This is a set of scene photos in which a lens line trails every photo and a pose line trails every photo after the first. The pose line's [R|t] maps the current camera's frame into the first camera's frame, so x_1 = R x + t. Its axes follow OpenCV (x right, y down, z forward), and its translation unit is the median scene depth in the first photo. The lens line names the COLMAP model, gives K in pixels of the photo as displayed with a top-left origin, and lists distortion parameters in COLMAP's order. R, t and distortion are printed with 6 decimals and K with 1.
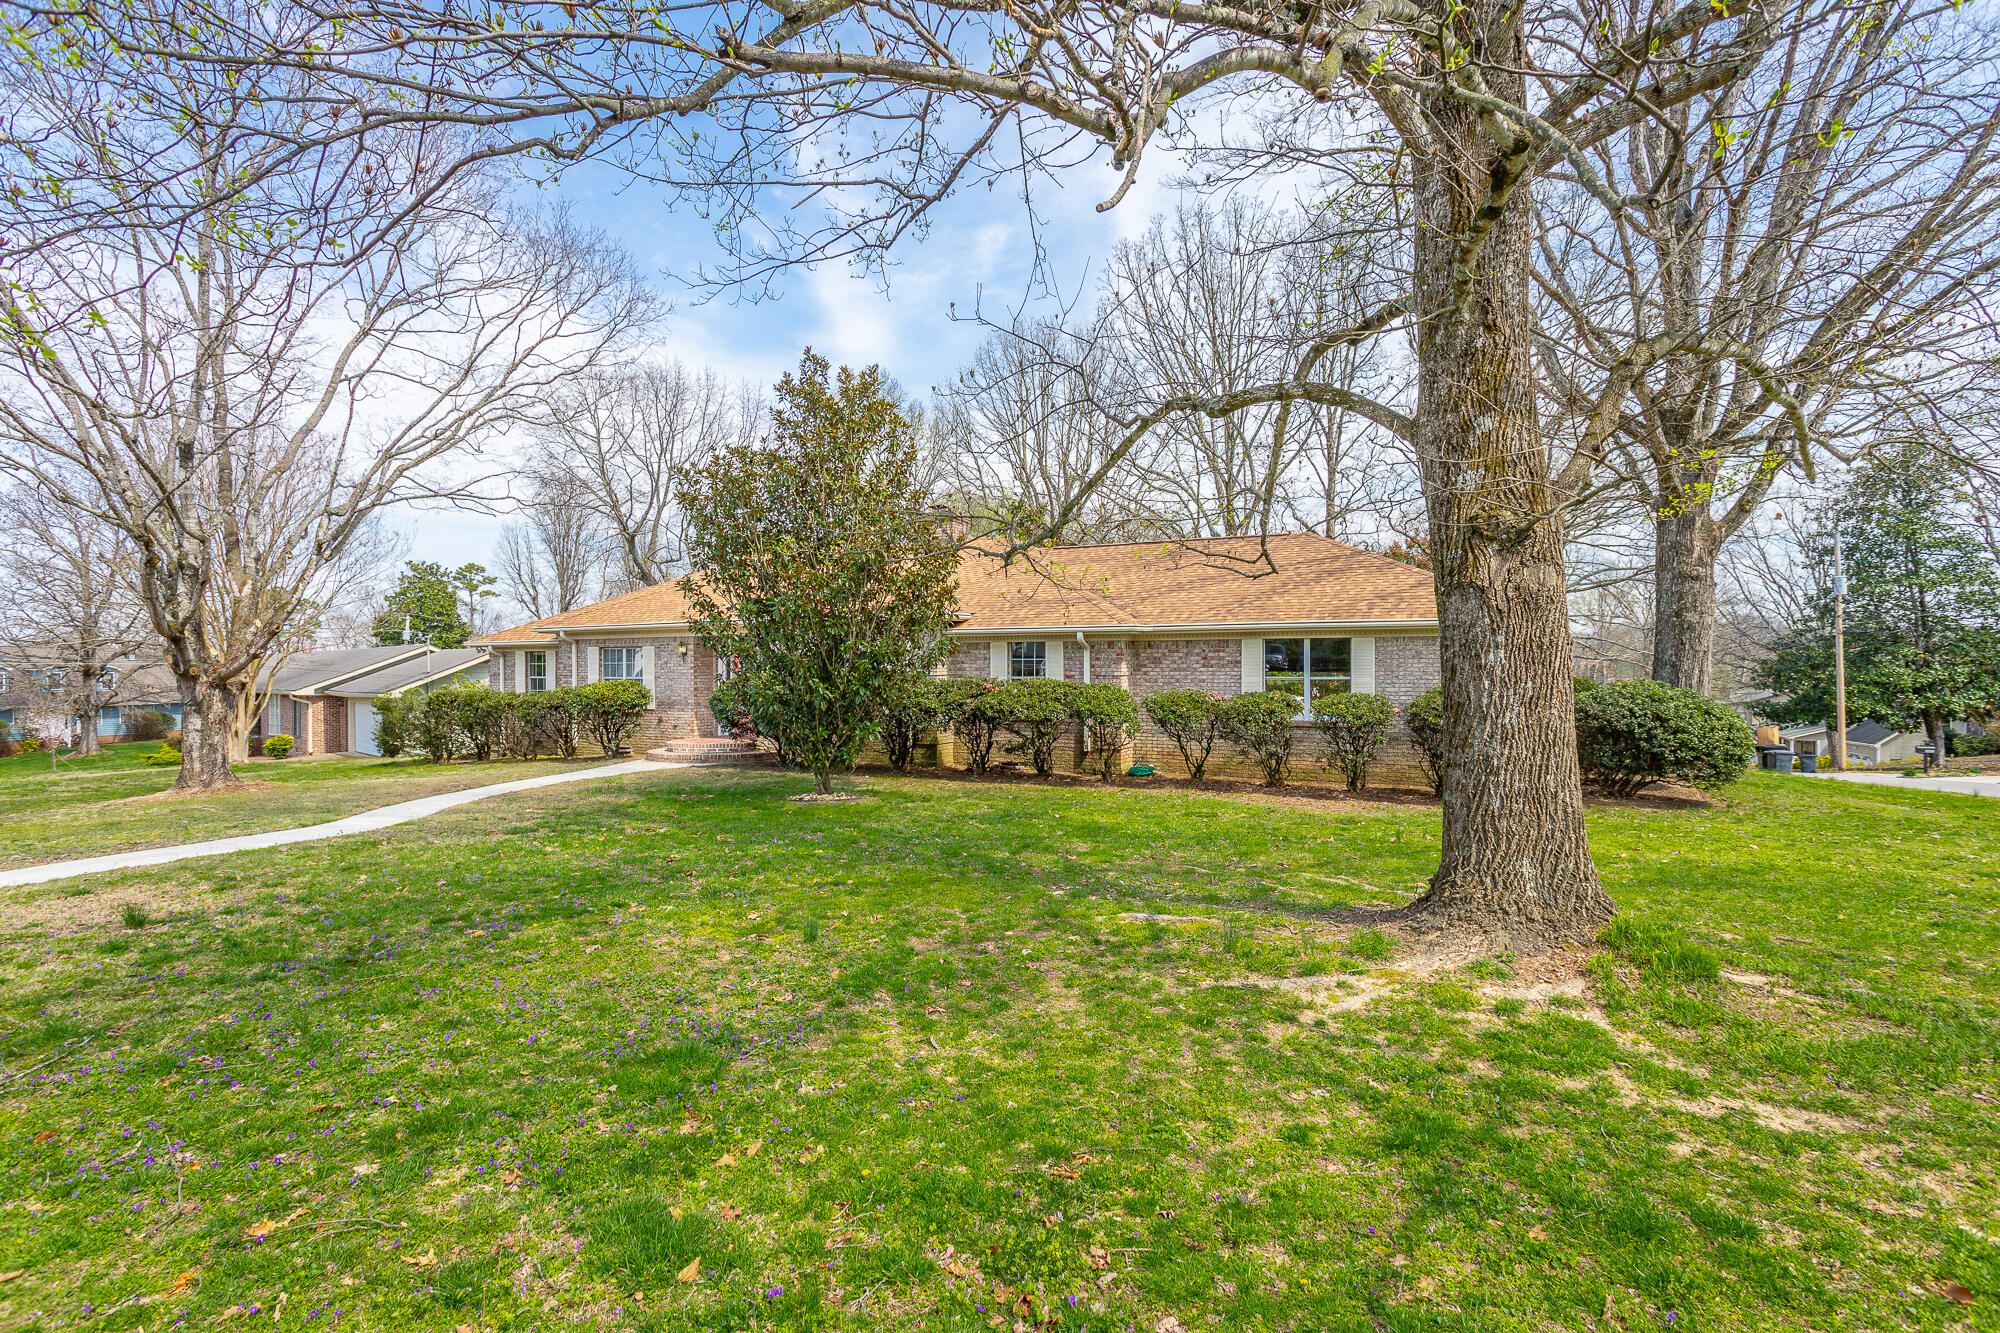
lens RADIAL K [[923.3, 0, 1001.8], [0, 923.3, 658.5], [0, 0, 1]] dist [0.004576, 0.000566]
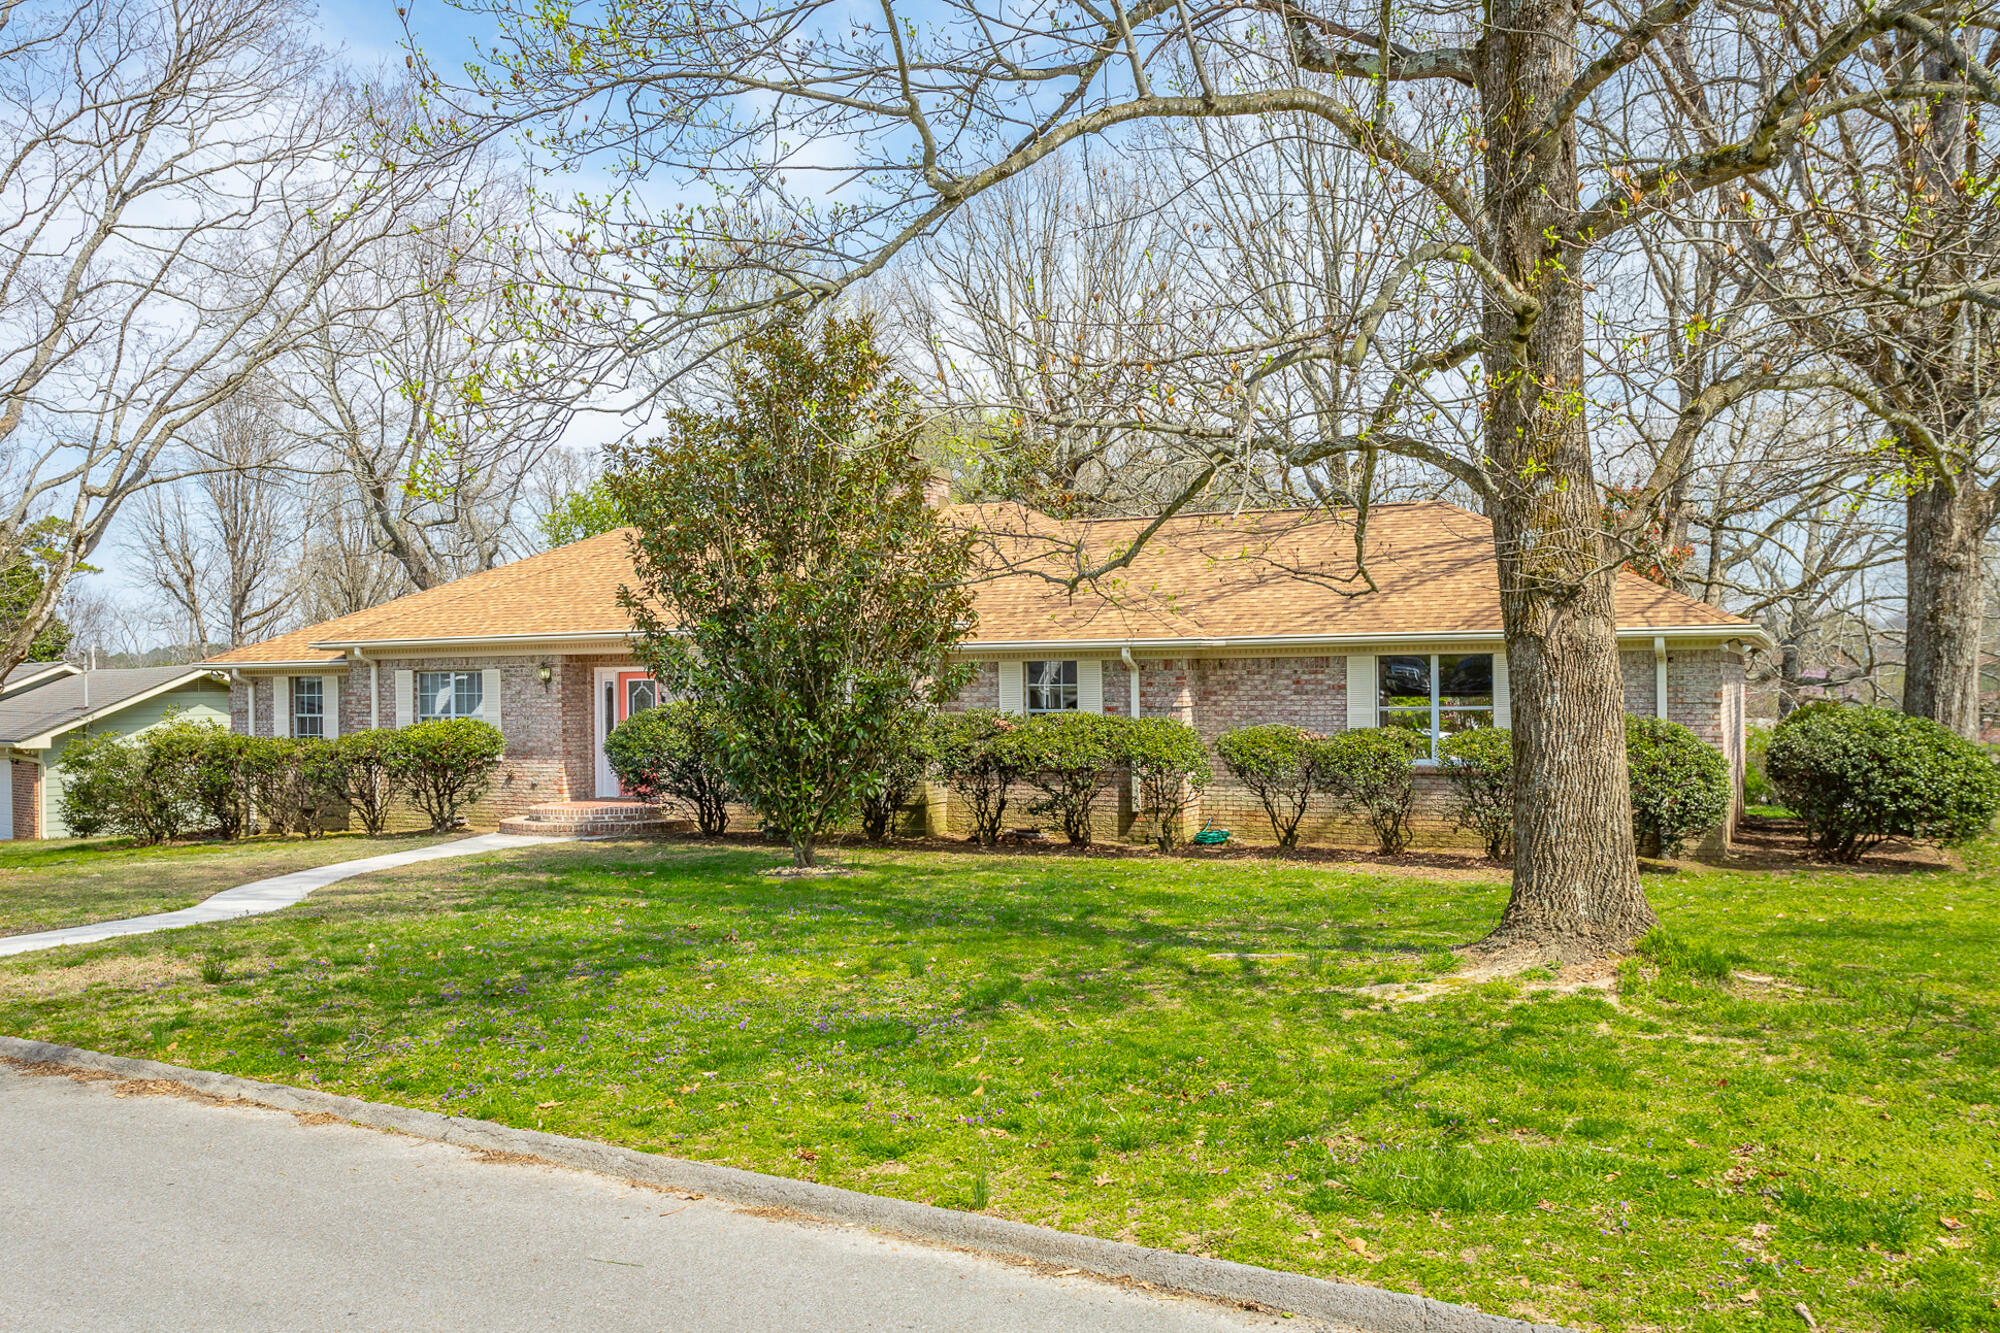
lens RADIAL K [[1602.1, 0, 997.6], [0, 1602.1, 674.0], [0, 0, 1]] dist [0.020081, -0.013195]
pose [[0.999550, -0.009164, 0.028564, -0.055766], [0.009069, 0.999953, 0.003460, -0.013994], [-0.028594, -0.003199, 0.999586, -0.274548]]
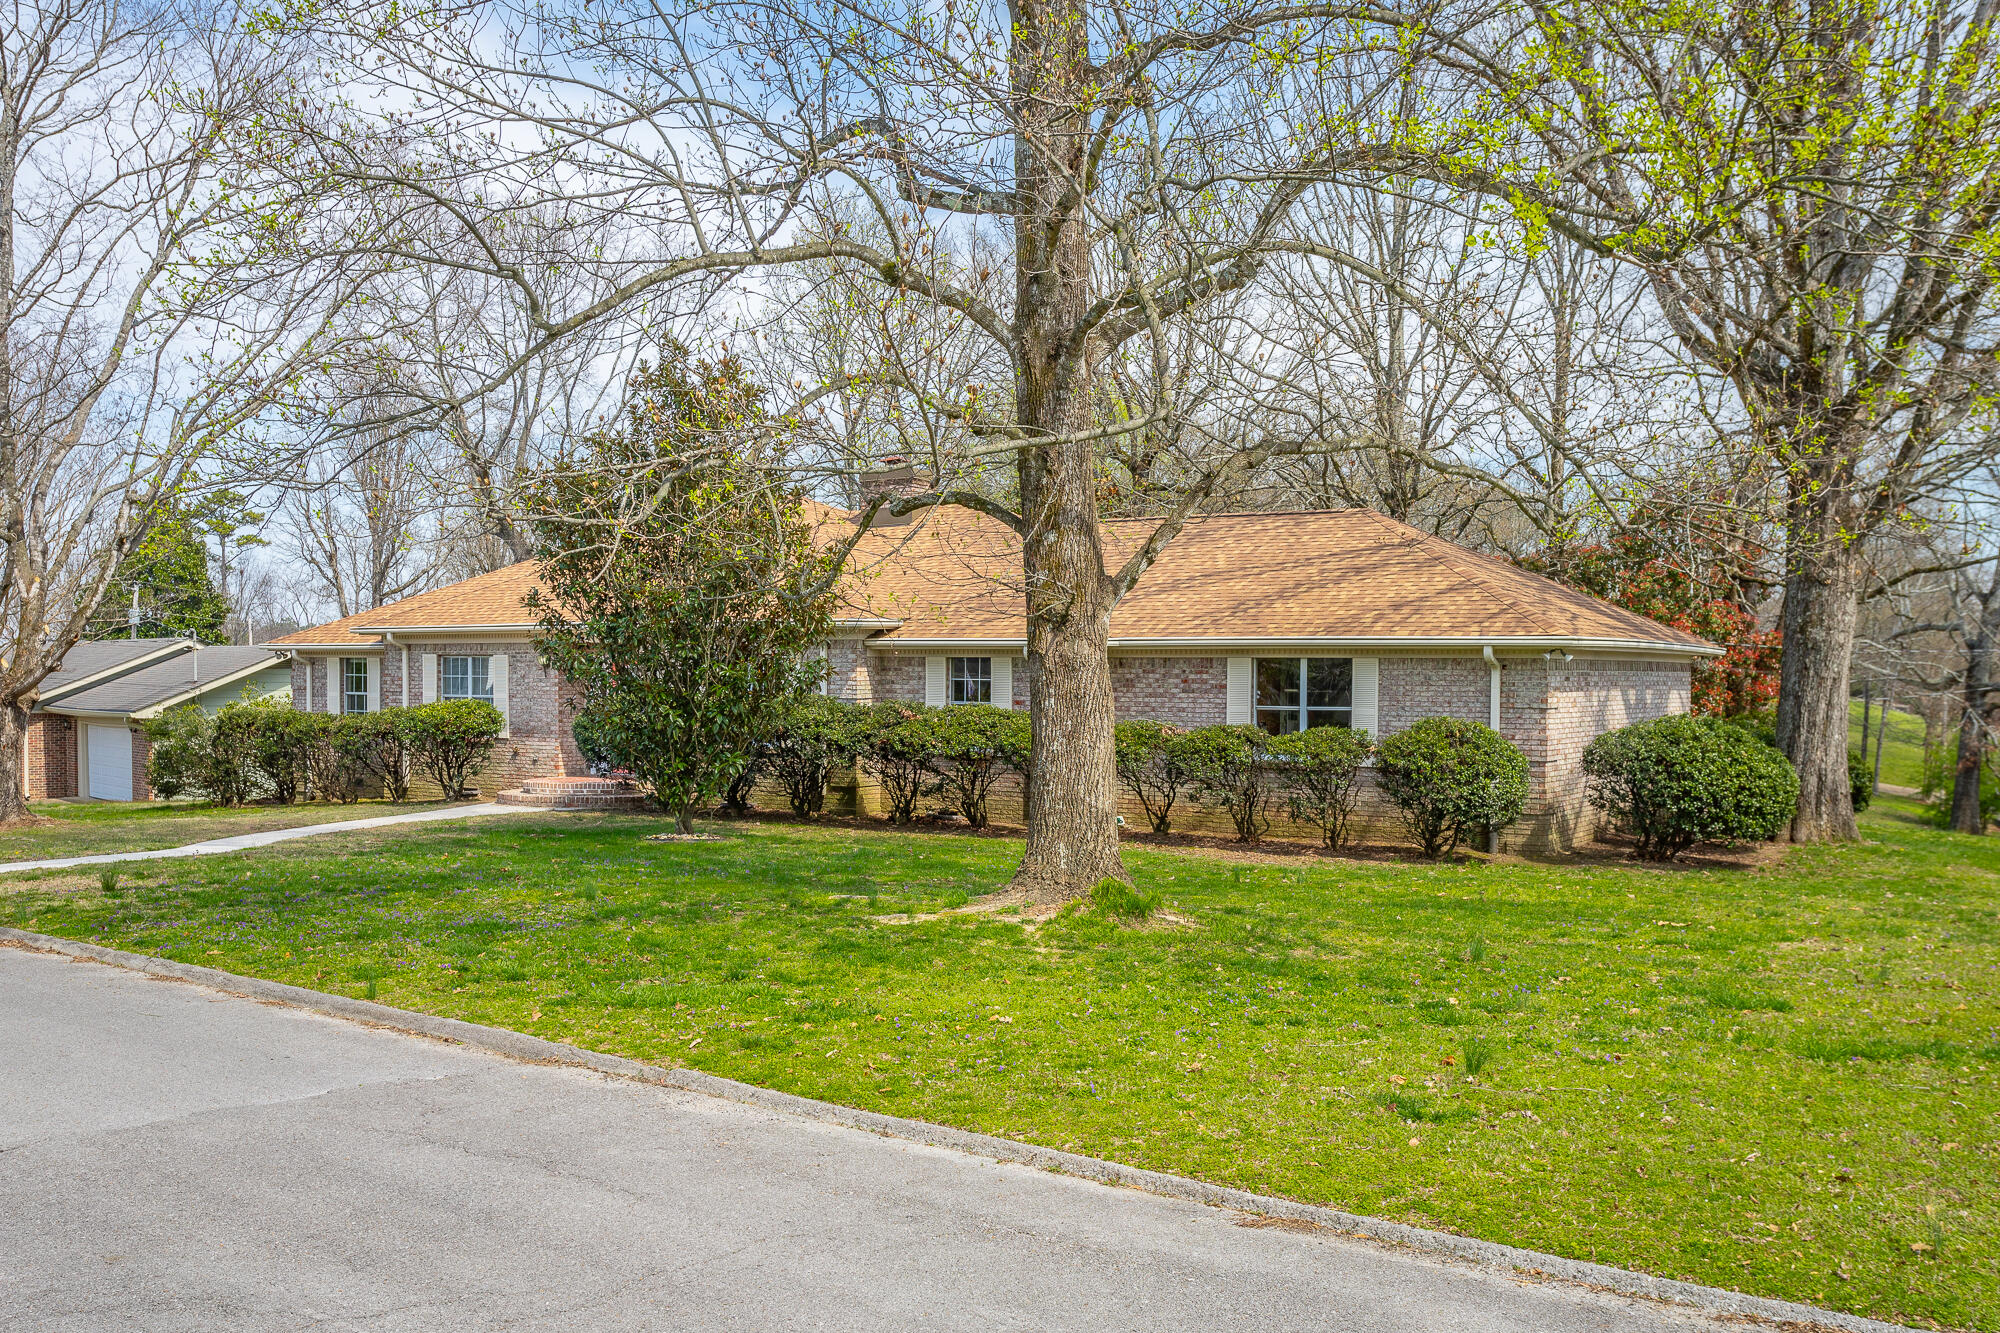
lens RADIAL K [[1750.3, 0, 1007.9], [0, 1750.3, 702.3], [0, 0, 1]] dist [0.009278, -0.005687]
pose [[0.995582, 0.010590, -0.093298, 0.221456], [-0.008010, 0.999576, 0.027976, -0.023986], [0.093554, -0.027105, 0.995245, -0.521535]]
